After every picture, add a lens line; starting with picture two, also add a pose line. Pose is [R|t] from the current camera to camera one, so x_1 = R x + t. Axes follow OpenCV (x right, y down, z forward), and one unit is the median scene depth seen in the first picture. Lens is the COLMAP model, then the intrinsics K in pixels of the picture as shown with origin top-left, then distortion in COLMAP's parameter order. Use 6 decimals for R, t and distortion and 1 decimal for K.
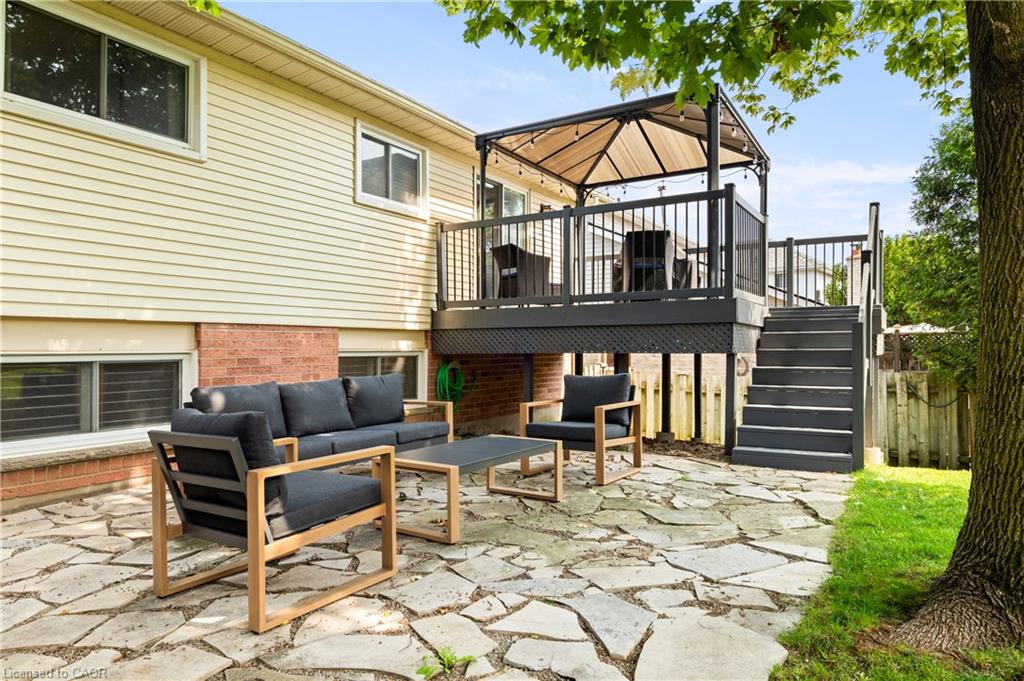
lens RADIAL K [[638.1, 0, 512.0], [0, 638.1, 340.5], [0, 0, 1]] dist [-0.000407, -0.002363]
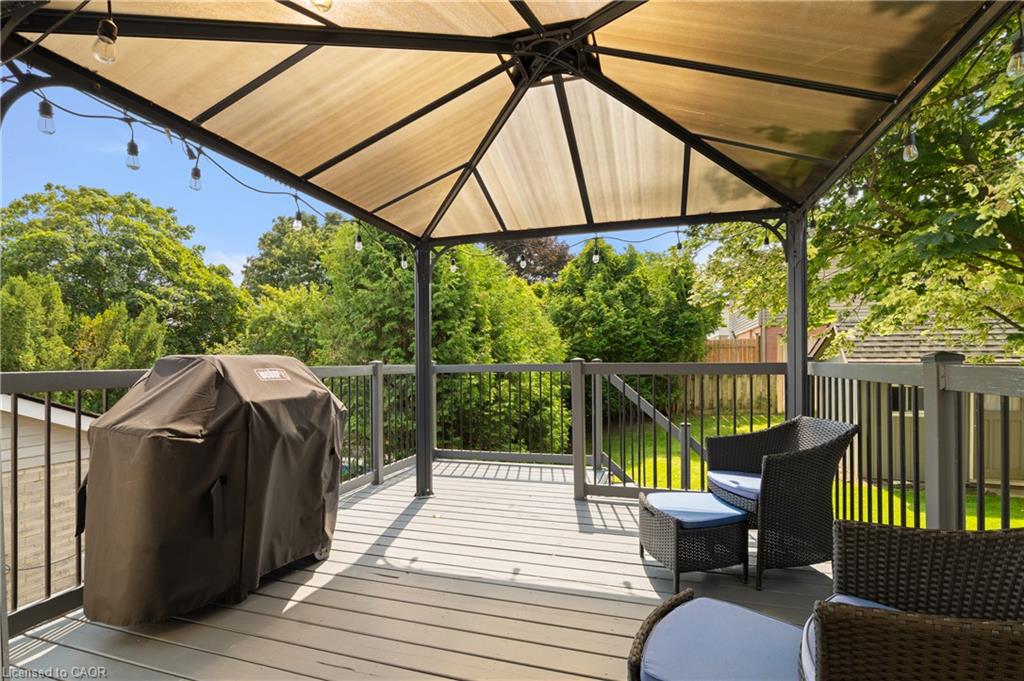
lens RADIAL K [[487.7, 0, 511.3], [0, 487.7, 359.3], [0, 0, 1]] dist [-0.004887, -0.000552]
pose [[0.968183, -0.000697, 0.250243, 0.084947], [0.000767, 1.000000, -0.000183, -0.159290], [-0.250242, 0.000369, 0.968183, 0.657546]]
